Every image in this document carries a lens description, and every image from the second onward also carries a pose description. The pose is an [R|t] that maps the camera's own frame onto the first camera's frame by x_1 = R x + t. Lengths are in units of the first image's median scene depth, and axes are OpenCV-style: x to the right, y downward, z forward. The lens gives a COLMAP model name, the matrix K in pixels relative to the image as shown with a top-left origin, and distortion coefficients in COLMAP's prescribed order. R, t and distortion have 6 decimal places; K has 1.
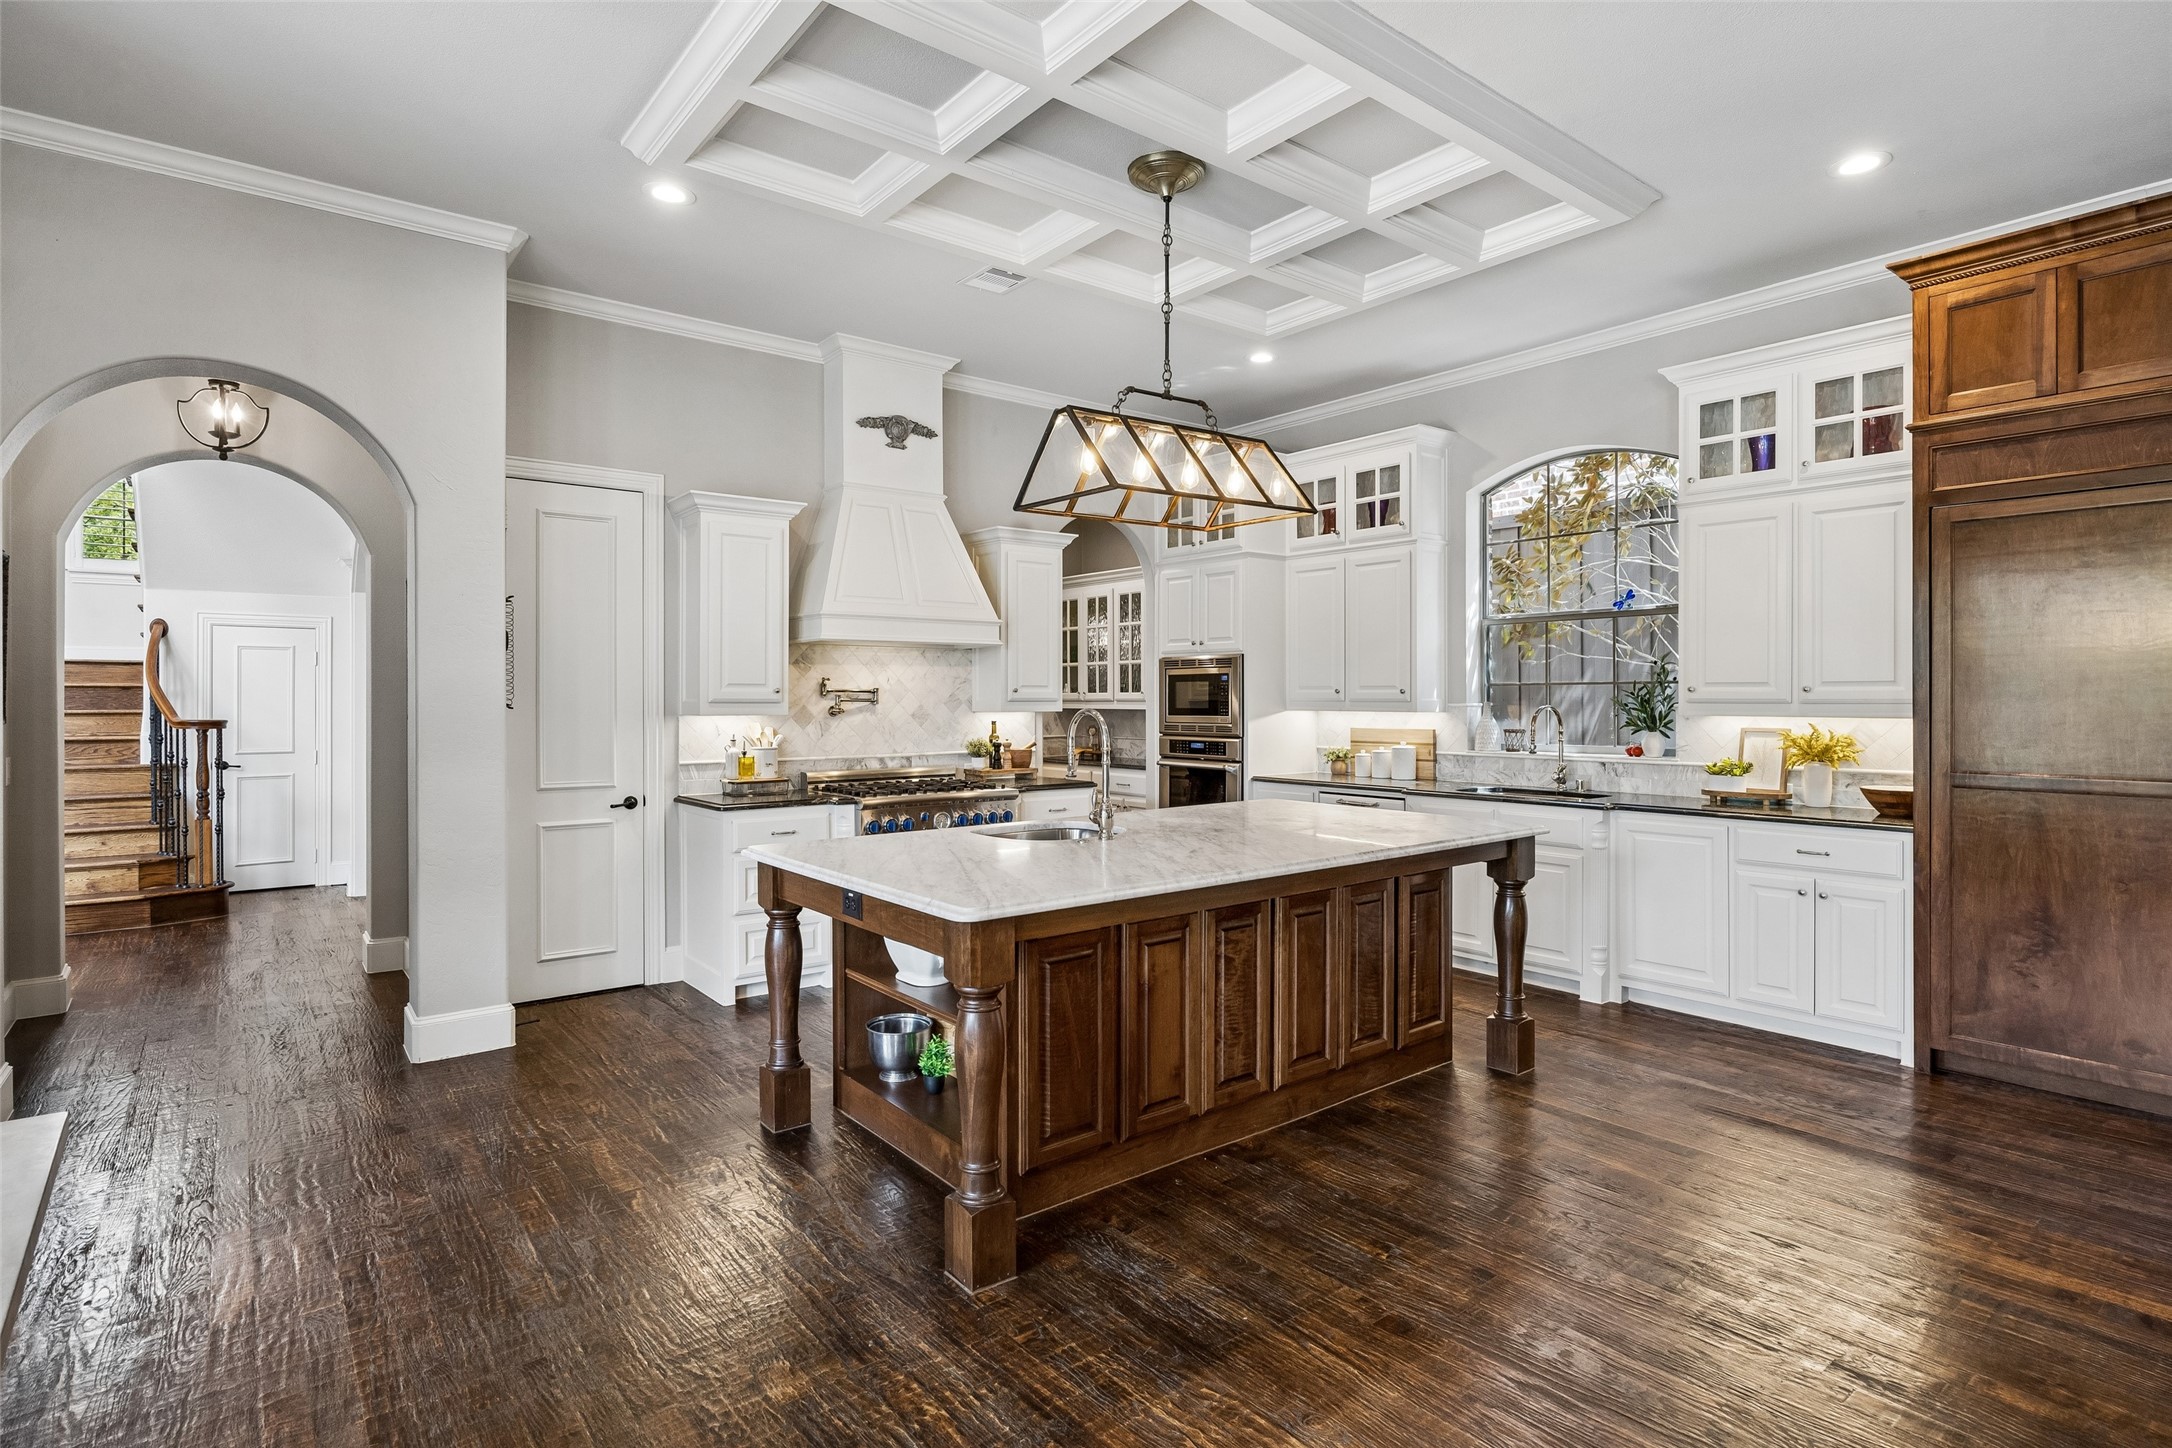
lens RADIAL K [[1087.5, 0, 1095.2], [0, 1087.5, 702.7], [0, 0, 1]] dist [-0.004577, -0.001635]
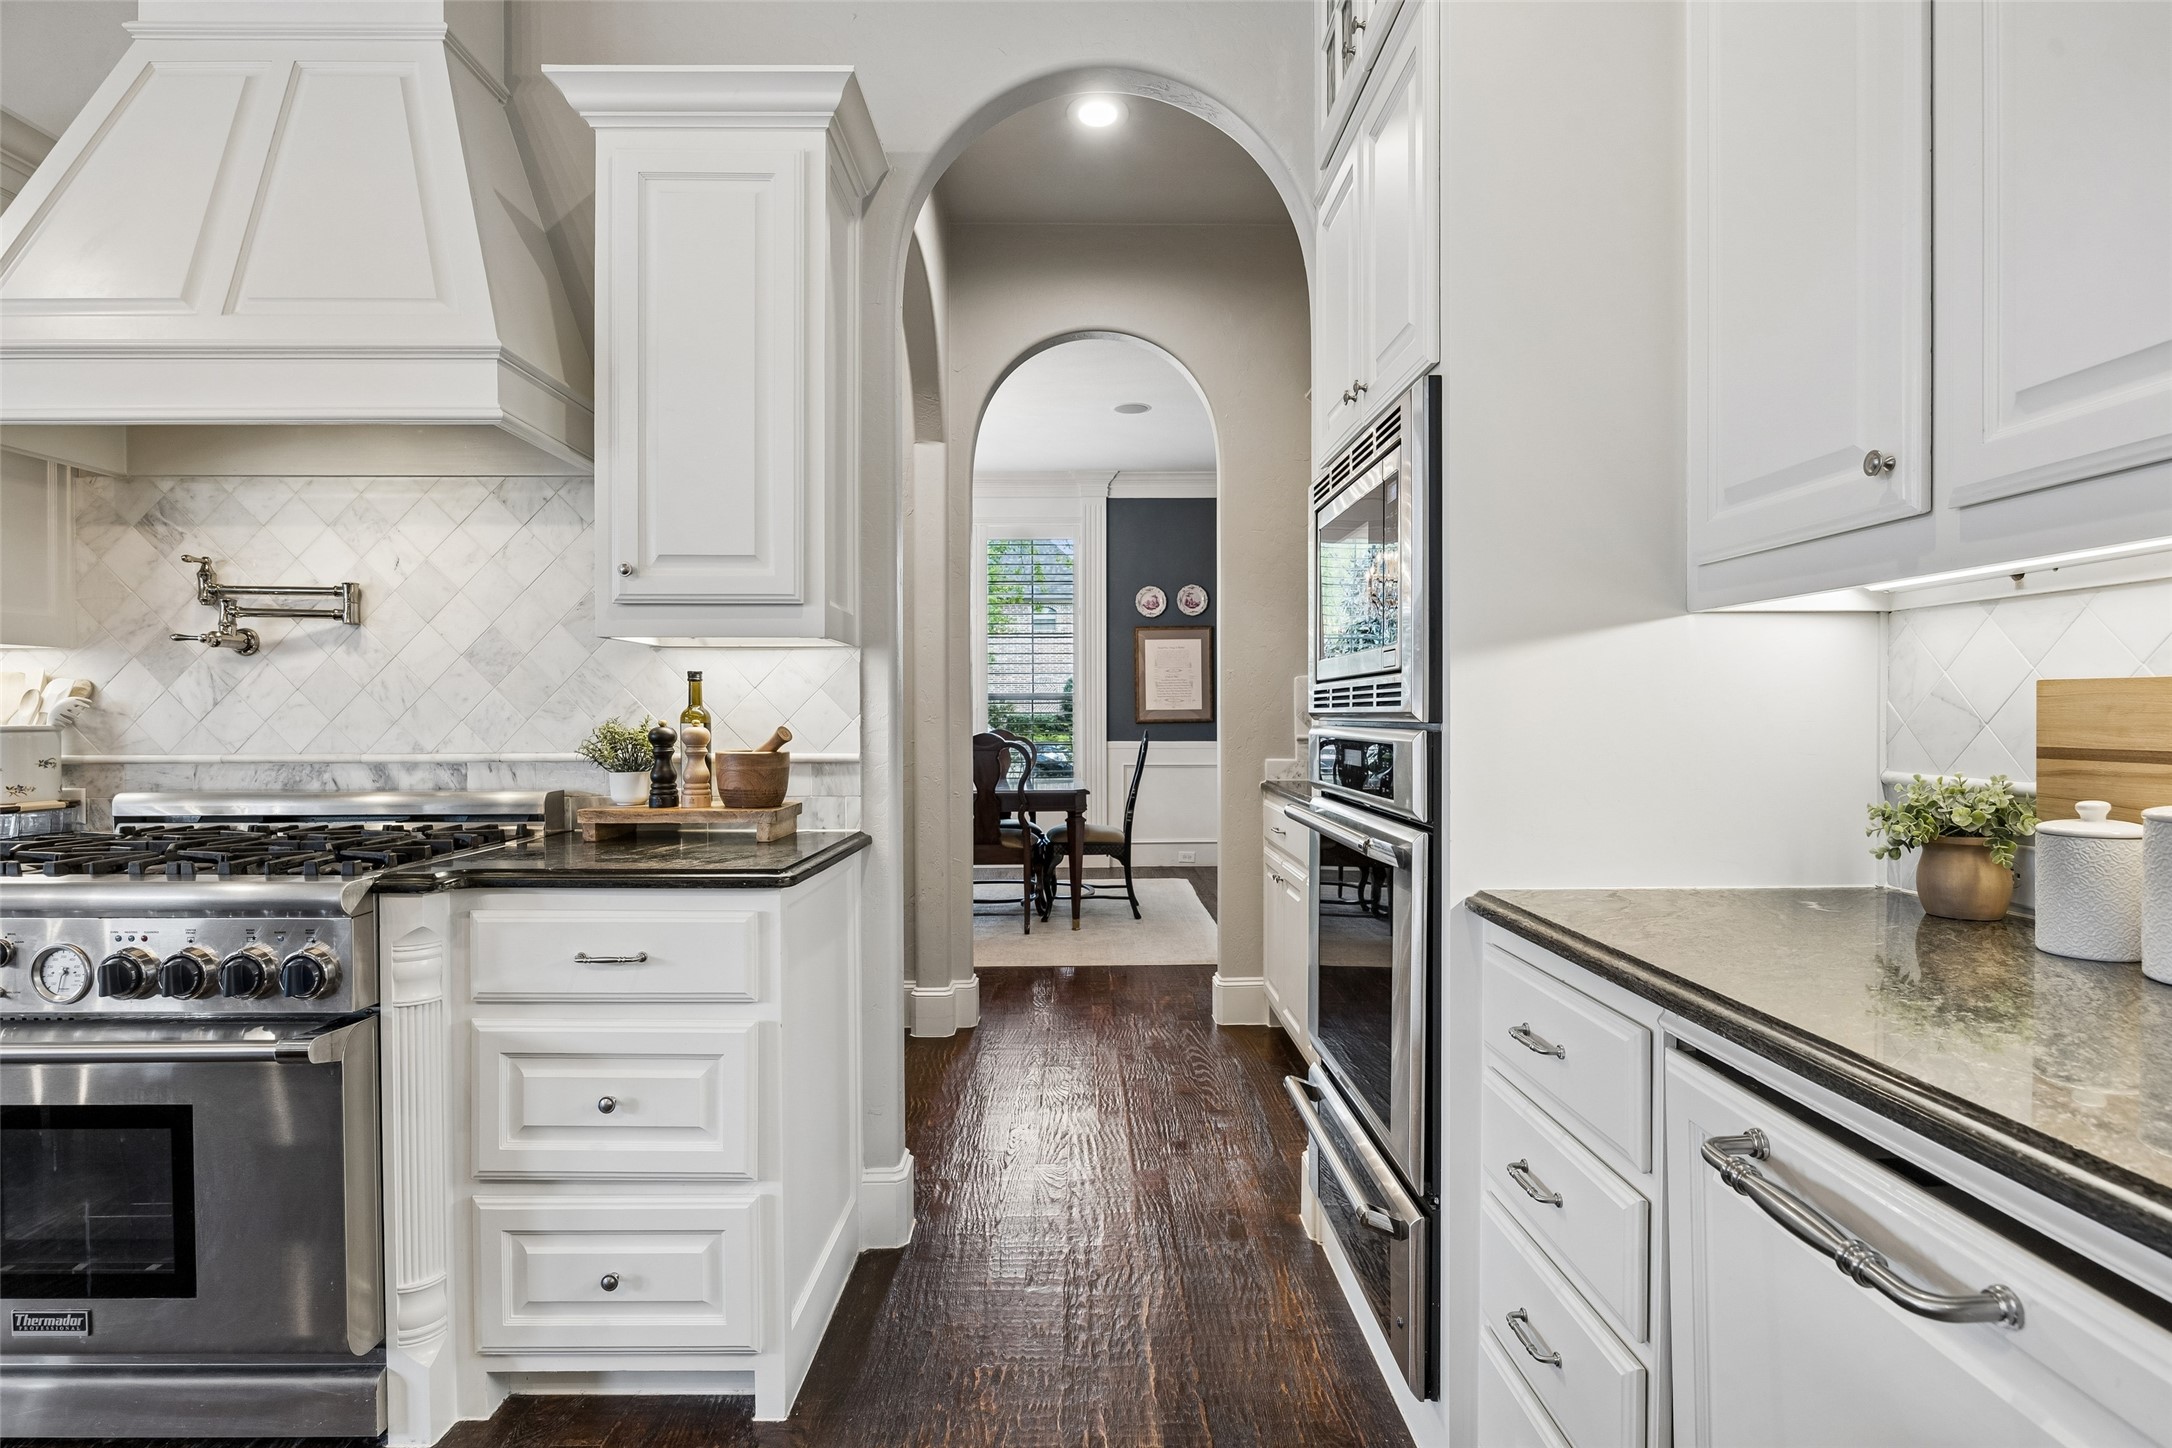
lens RADIAL K [[1120.6, 0, 1097.6], [0, 1120.6, 724.4], [0, 0, 1]] dist [-0.008477, -0.000695]
pose [[0.801947, 0.006009, -0.597365, 0.356747], [-0.001927, 0.999970, 0.007471, 0.048098], [0.597392, -0.004841, 0.801935, 1.214109]]
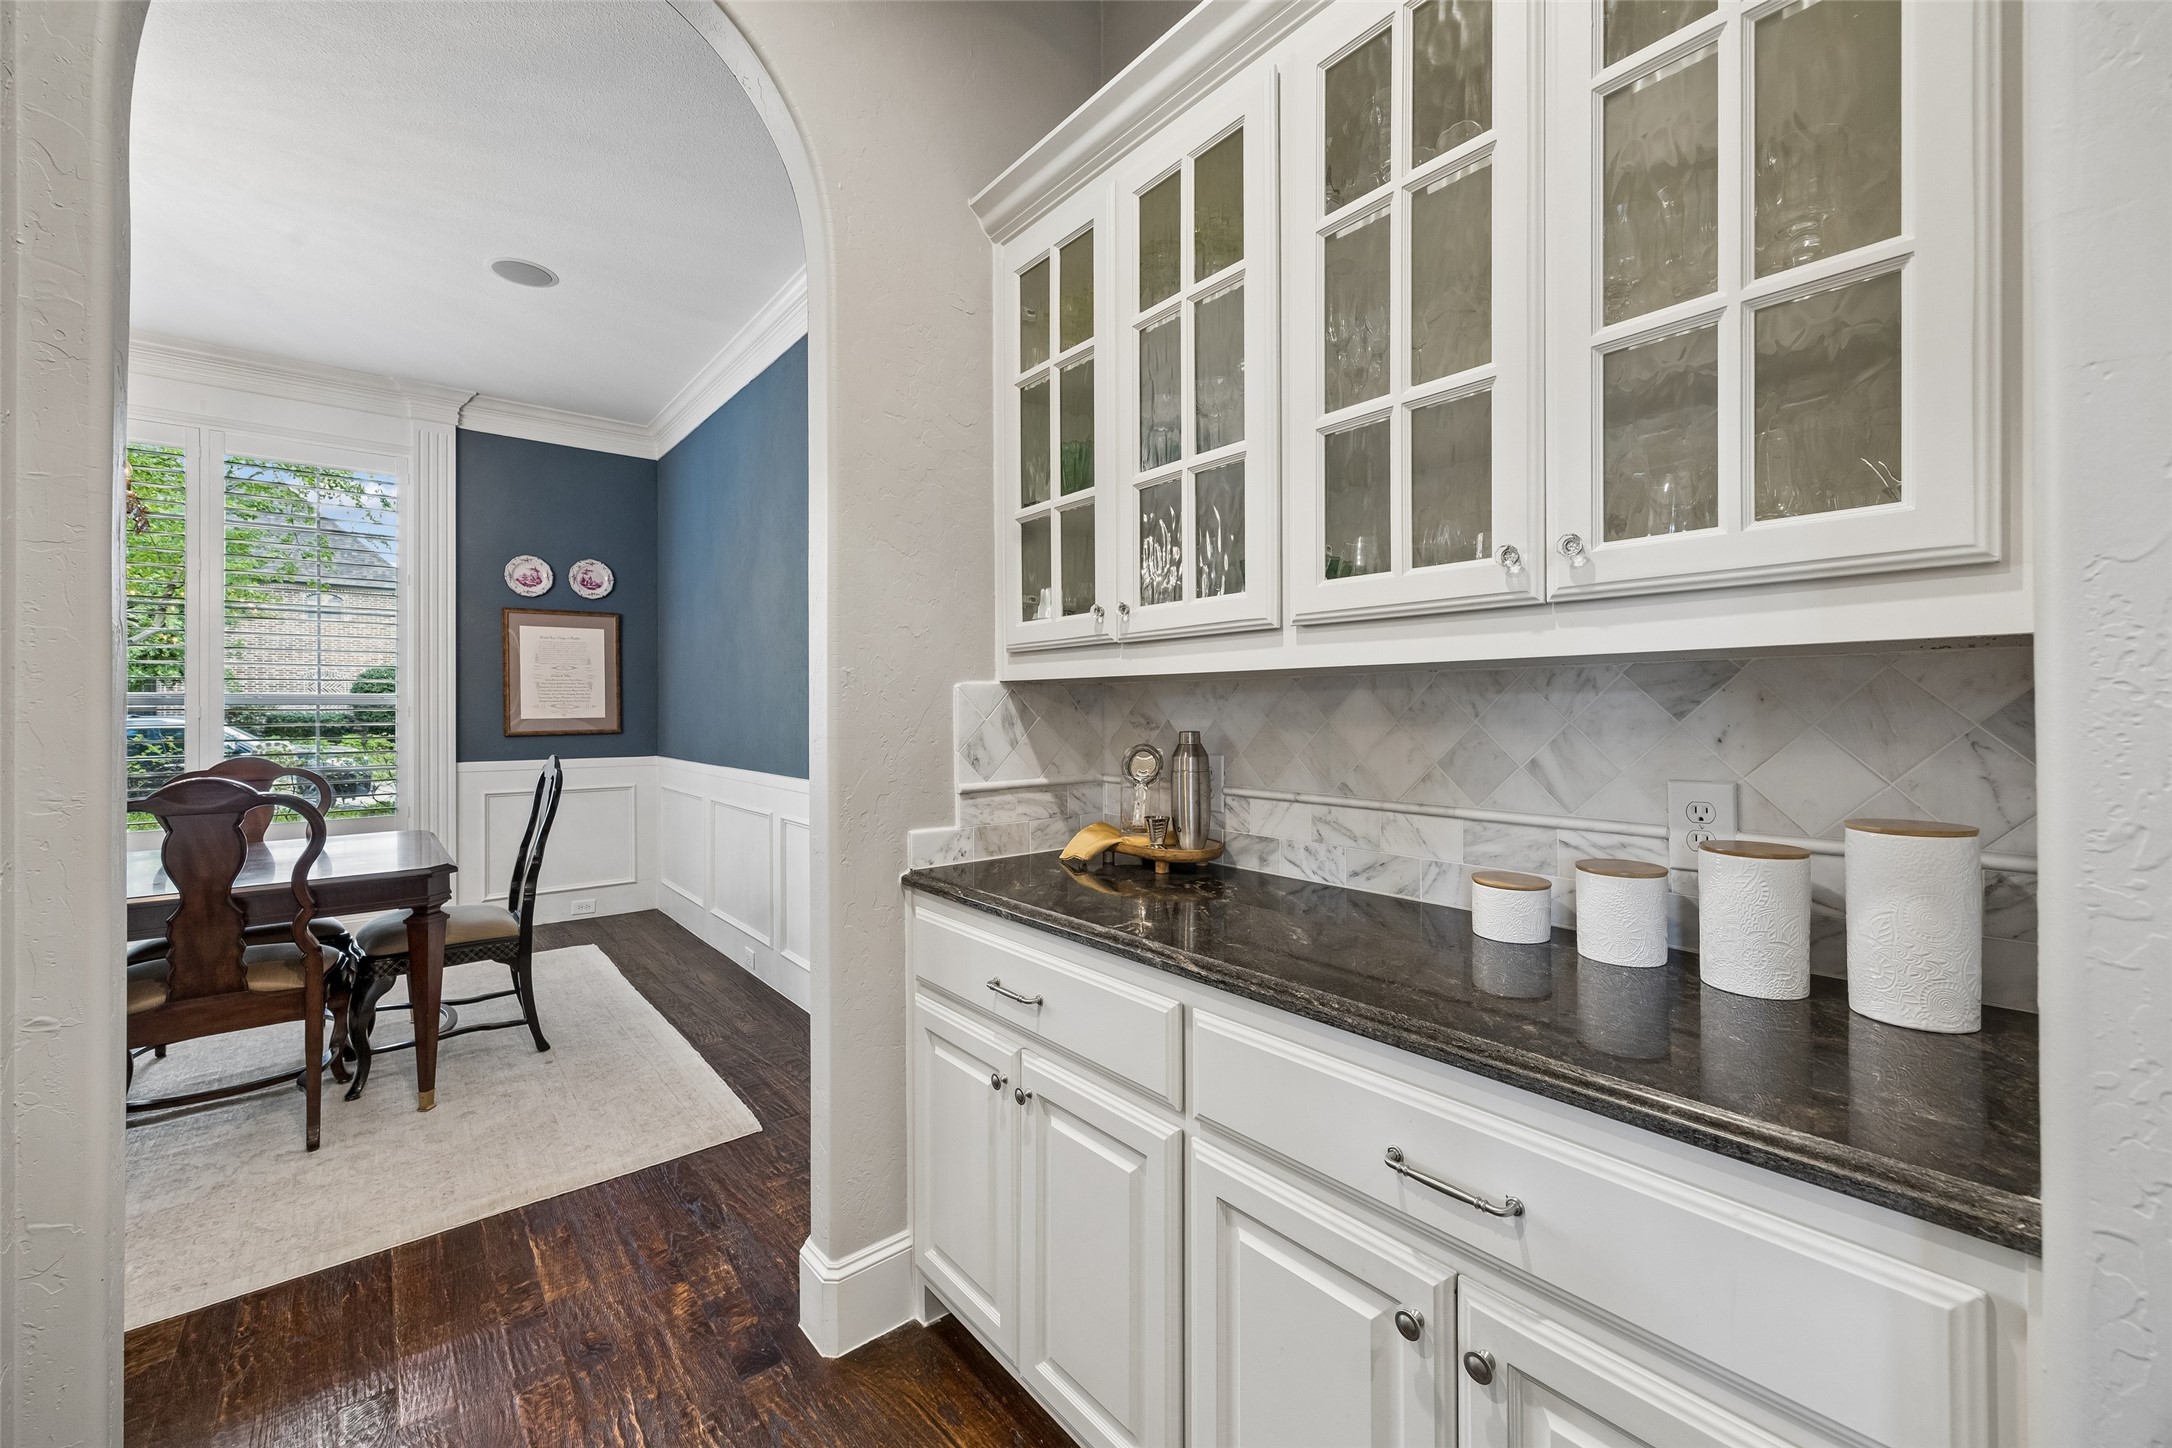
lens RADIAL K [[870.9, 0, 1105.1], [0, 870.9, 707.0], [0, 0, 1]] dist [0.002562, 0.000427]
pose [[0.999024, -0.001172, 0.044162, -0.046145], [0.001373, 0.999989, -0.004512, 0.026829], [-0.044156, 0.004569, 0.999014, 1.674779]]
